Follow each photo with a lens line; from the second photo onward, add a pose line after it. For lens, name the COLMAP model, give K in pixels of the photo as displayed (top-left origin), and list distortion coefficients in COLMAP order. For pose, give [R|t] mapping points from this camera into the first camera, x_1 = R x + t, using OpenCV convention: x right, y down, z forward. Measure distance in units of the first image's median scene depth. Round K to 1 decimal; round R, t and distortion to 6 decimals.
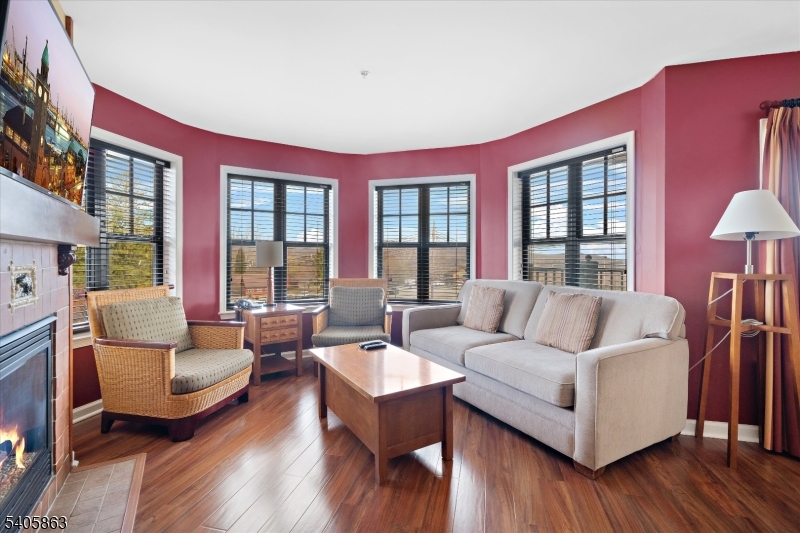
lens RADIAL K [[371.6, 0, 396.8], [0, 371.6, 259.7], [0, 0, 1]] dist [0.017939, 0.000811]
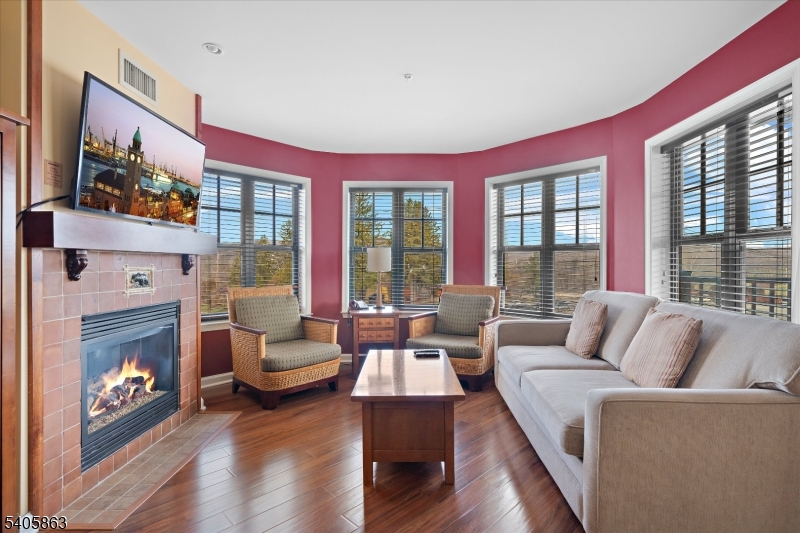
lens RADIAL K [[404.7, 0, 403.4], [0, 404.7, 266.5], [0, 0, 1]] dist [0.021853, -0.000588]
pose [[0.847109, 0.003107, -0.531410, 0.370462], [-0.002333, 0.999995, 0.002127, 0.001830], [0.531414, -0.000562, 0.847112, 0.063458]]
